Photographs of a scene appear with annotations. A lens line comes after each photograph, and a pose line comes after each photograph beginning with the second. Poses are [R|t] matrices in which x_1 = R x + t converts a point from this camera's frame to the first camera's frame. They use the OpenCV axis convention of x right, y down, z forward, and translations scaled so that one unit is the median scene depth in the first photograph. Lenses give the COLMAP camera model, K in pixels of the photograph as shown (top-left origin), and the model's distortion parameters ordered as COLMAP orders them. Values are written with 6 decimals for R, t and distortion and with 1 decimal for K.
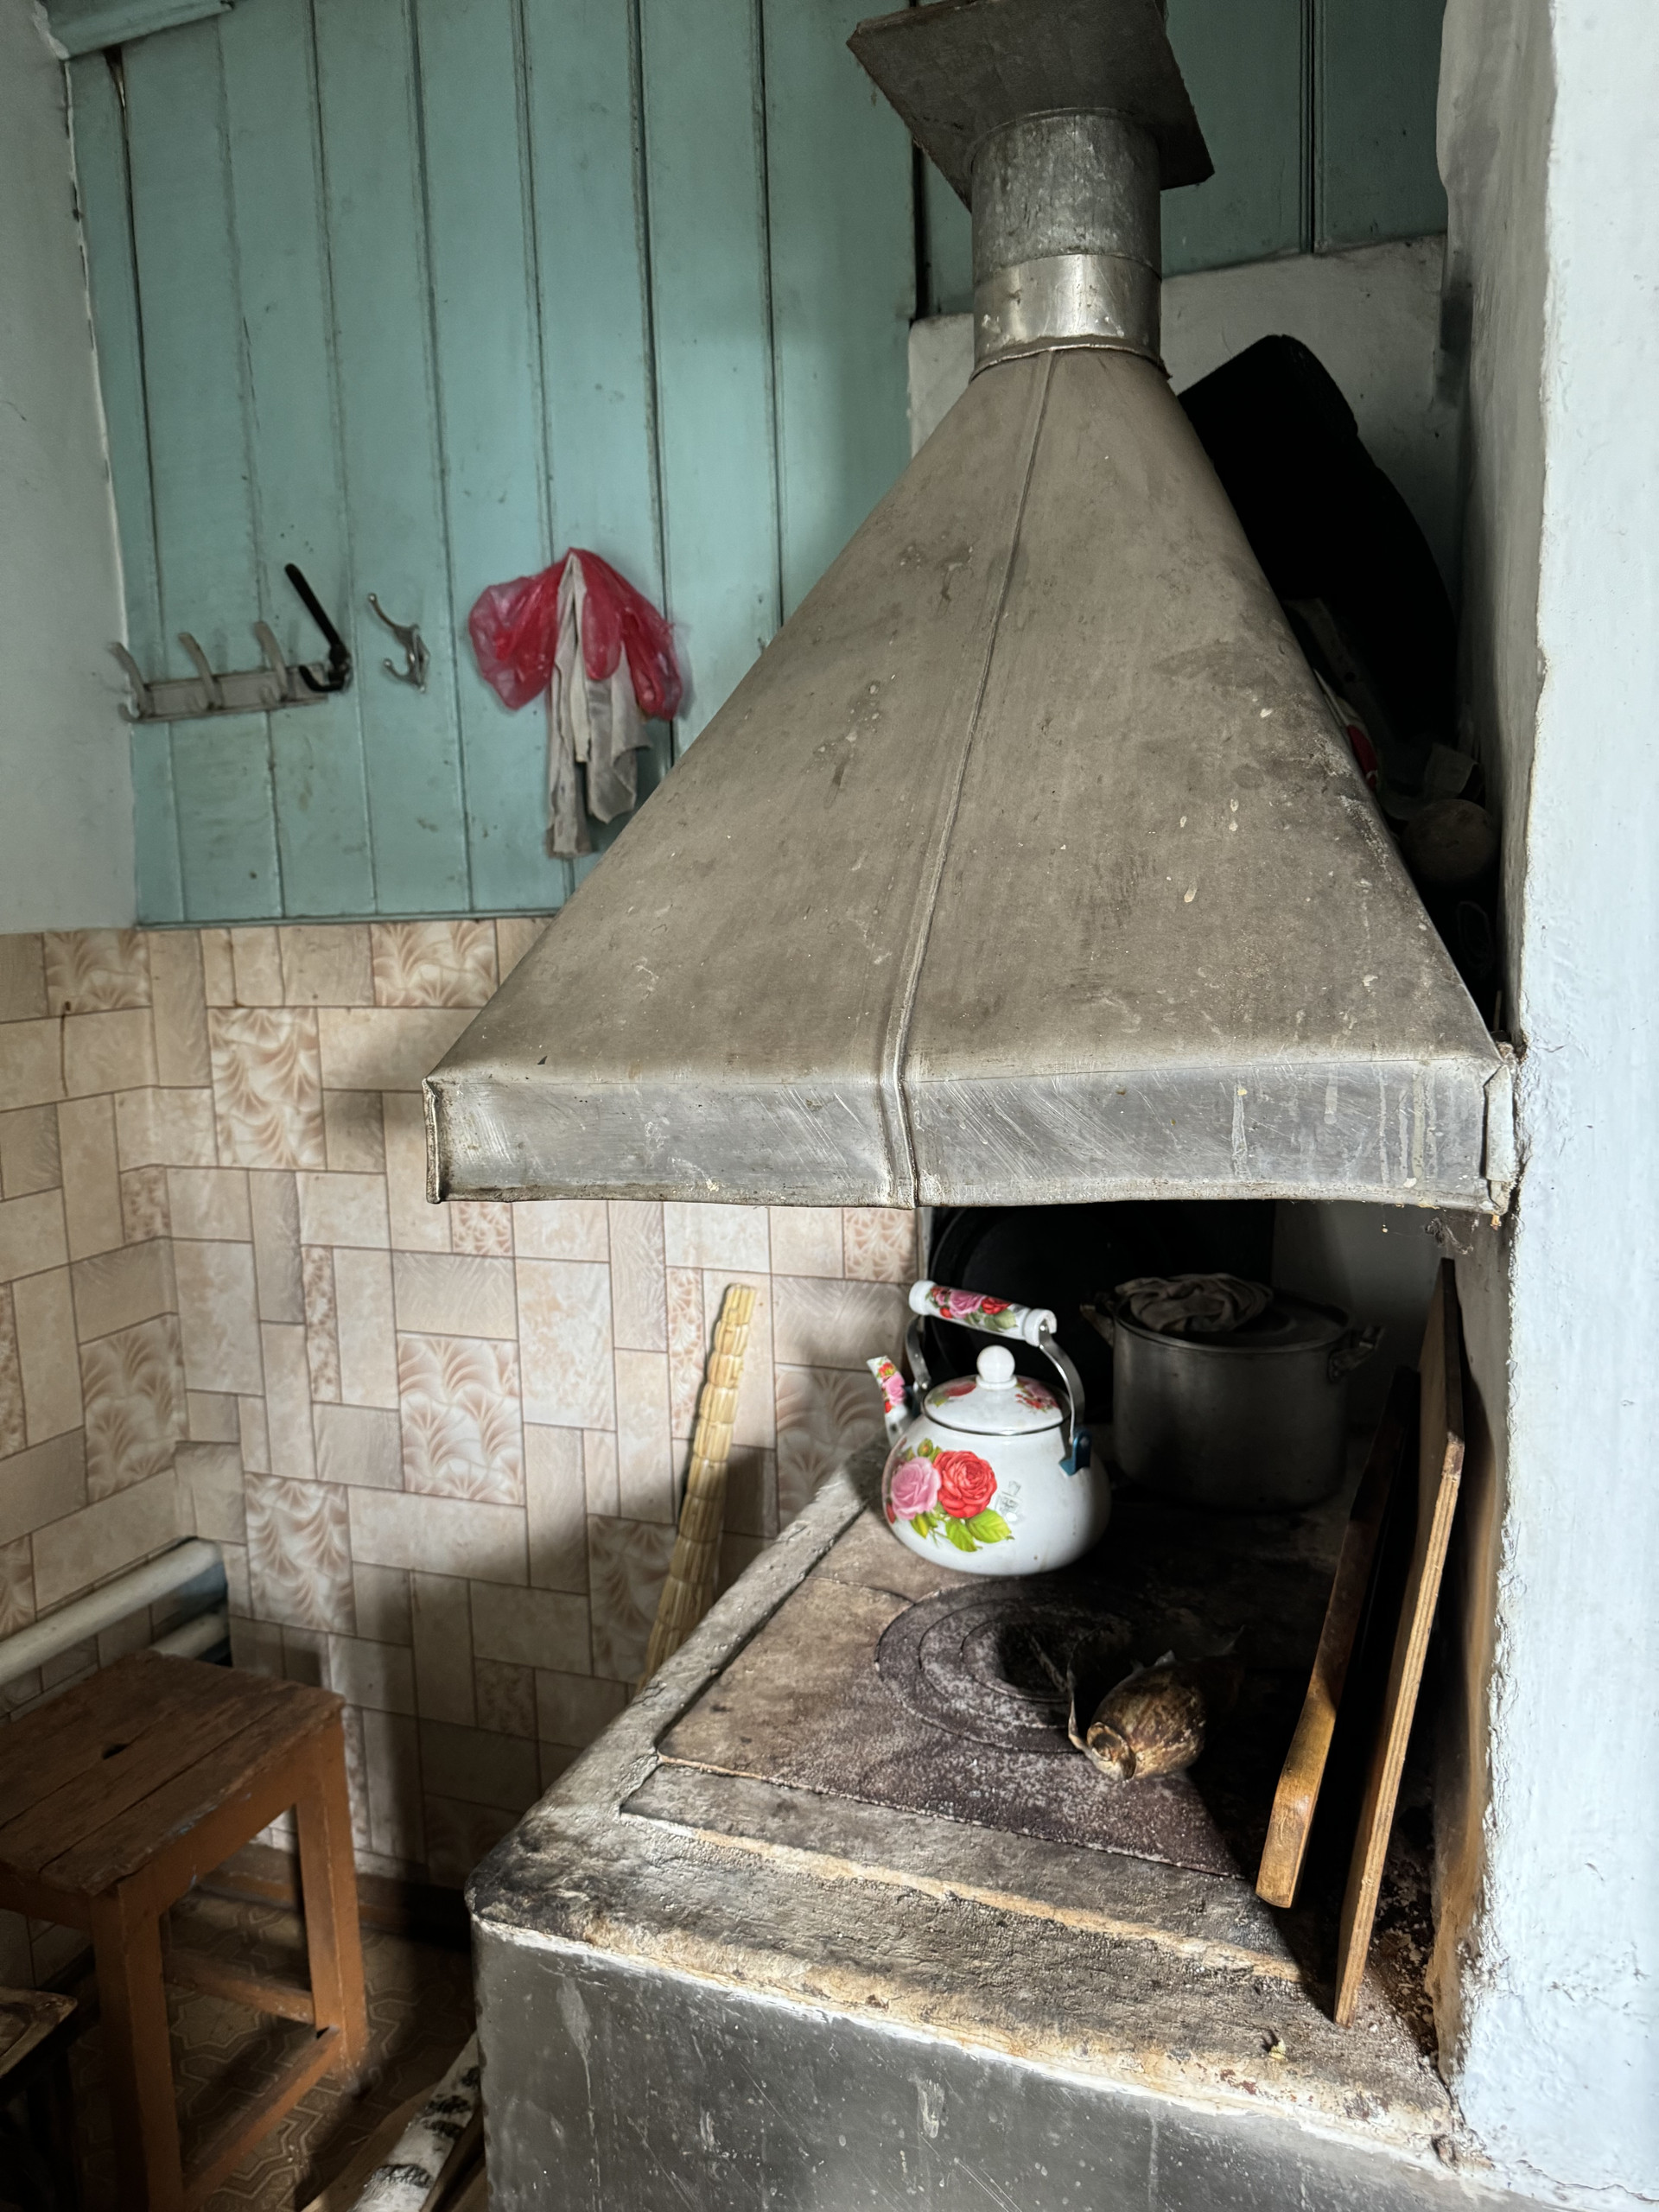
lens RADIAL K [[1584.2, 0, 824.5], [0, 1584.2, 1093.7], [0, 0, 1]] dist [0.045209, -0.069153]
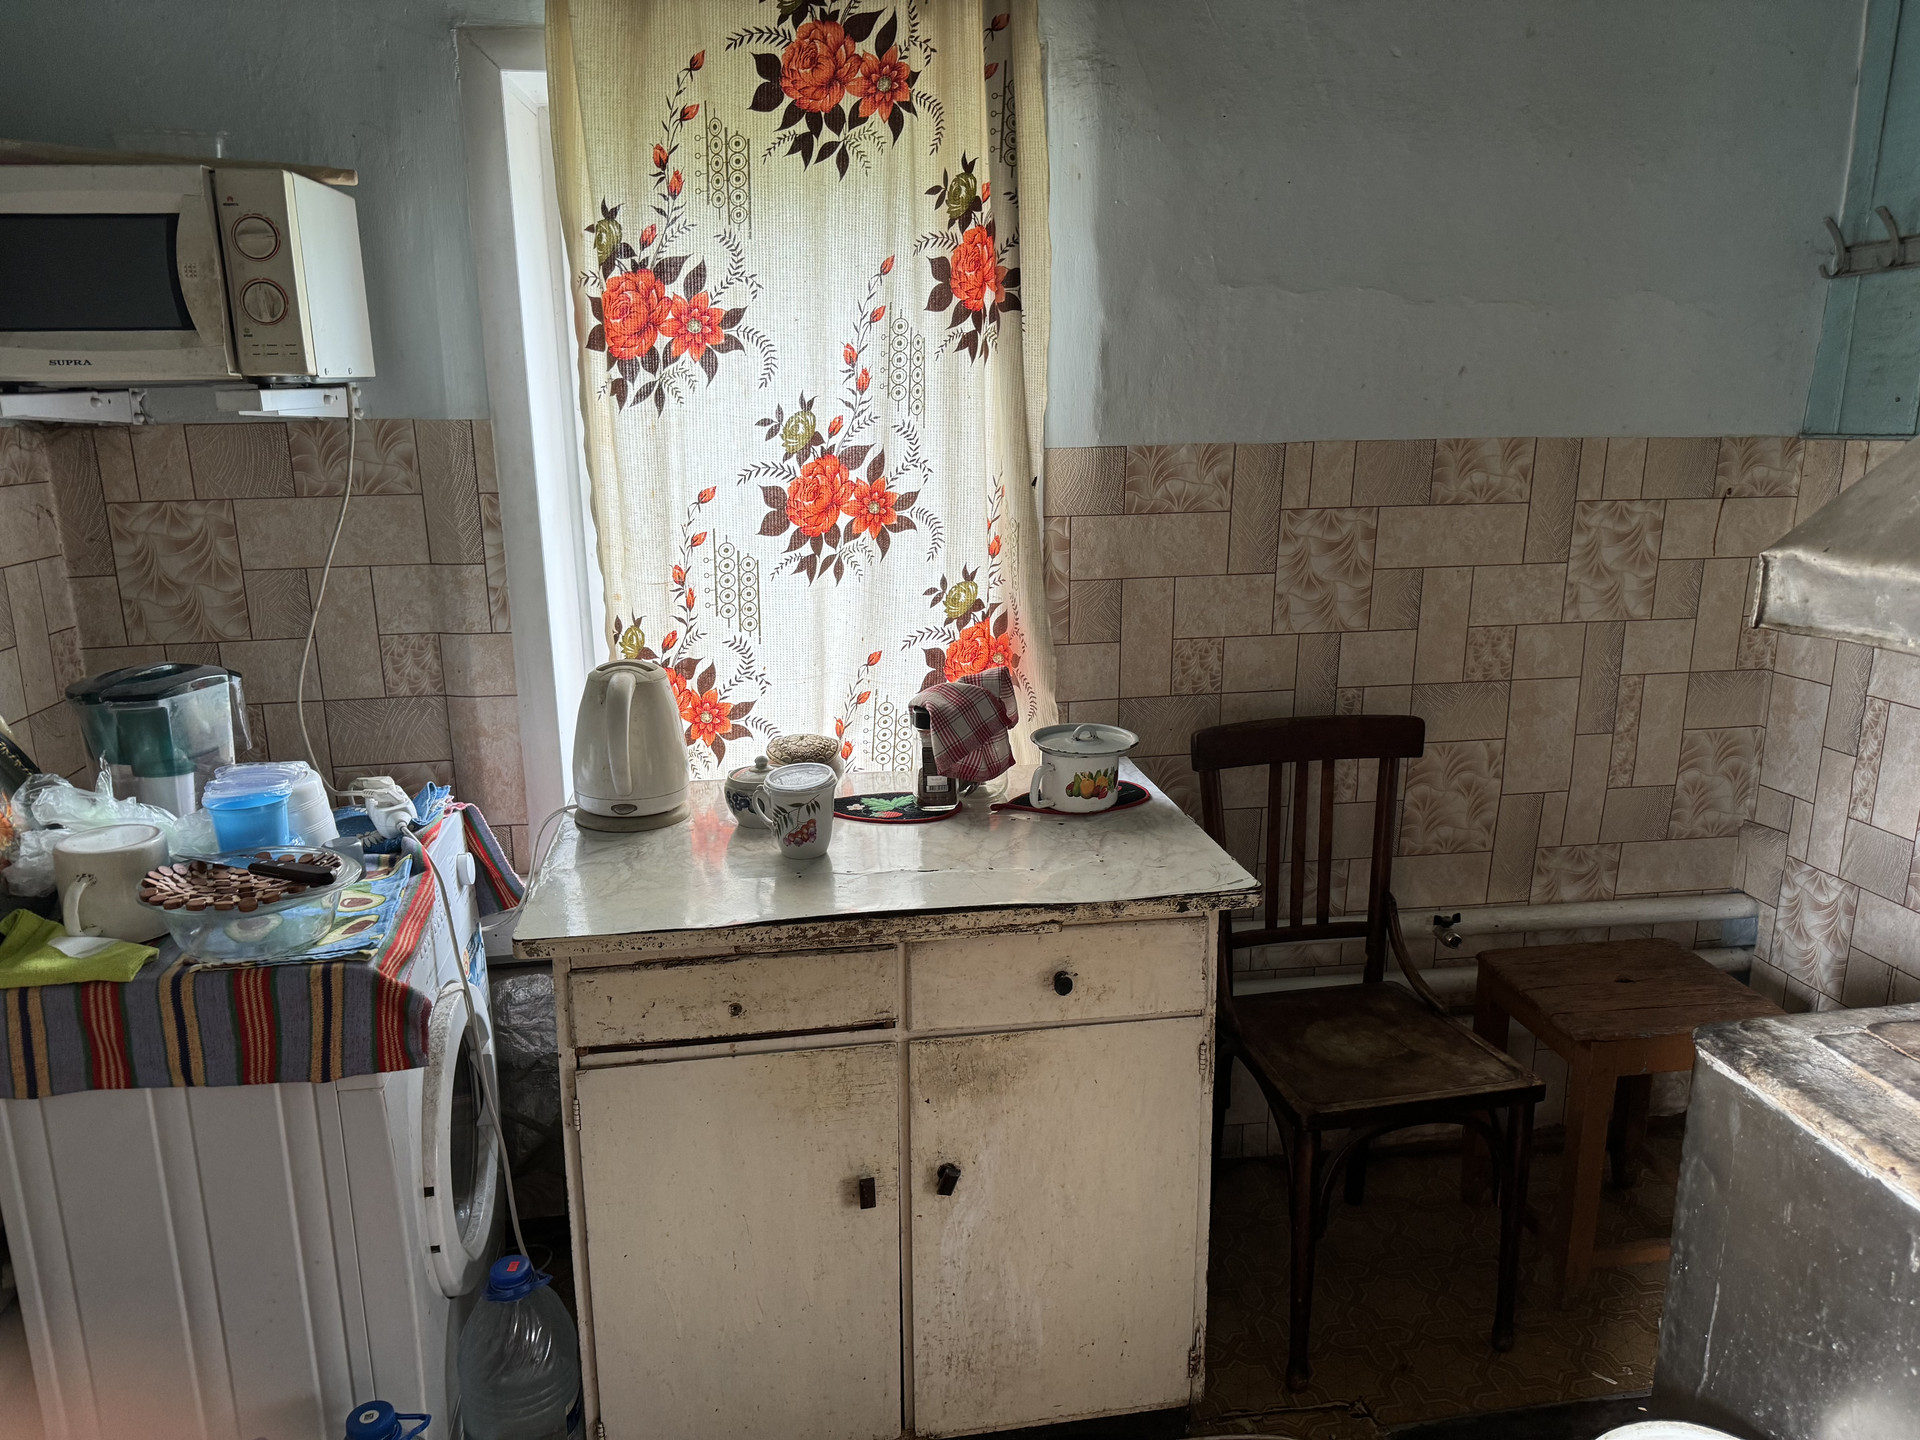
lens RADIAL K [[1375.1, 0, 960.0], [0, 1375.1, 720.0], [0, 0, 1]] dist [0.045209, -0.069153]
pose [[0.502114, 0.223523, -0.835415, 0.236510], [-0.123398, 0.974654, 0.186611, -0.002629], [0.855952, 0.009388, 0.516969, -0.194626]]
